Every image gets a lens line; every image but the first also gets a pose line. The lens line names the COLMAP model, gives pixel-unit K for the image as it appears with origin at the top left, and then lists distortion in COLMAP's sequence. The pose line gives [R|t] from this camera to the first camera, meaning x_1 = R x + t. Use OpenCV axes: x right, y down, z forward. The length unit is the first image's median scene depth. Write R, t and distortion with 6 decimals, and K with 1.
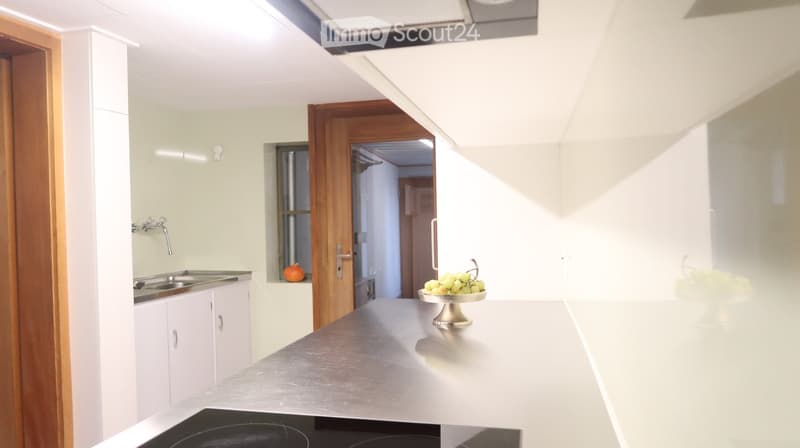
lens RADIAL K [[543.6, 0, 404.8], [0, 543.6, 222.7], [0, 0, 1]] dist [-0.024742, 0.002388]
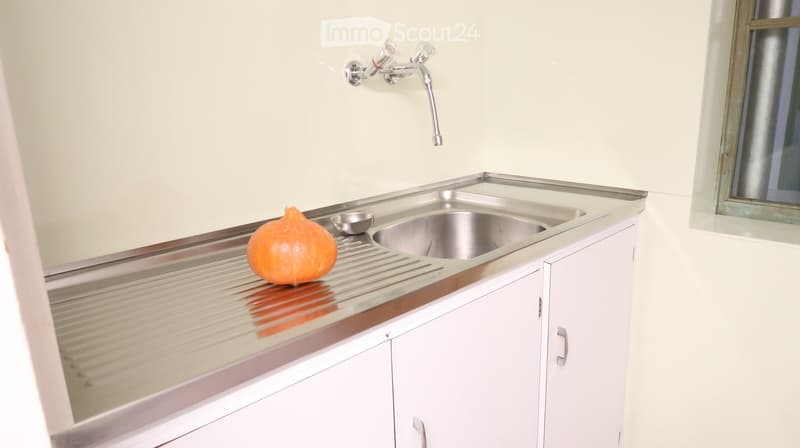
lens RADIAL K [[543.6, 0, 404.4], [0, 543.6, 225.7], [0, 0, 1]] dist [-0.024742, 0.002388]
pose [[0.844416, 0.125848, -0.520695, -0.237591], [0.015712, 0.965776, 0.258900, 0.014414], [0.535457, -0.226801, 0.813540, 0.634708]]
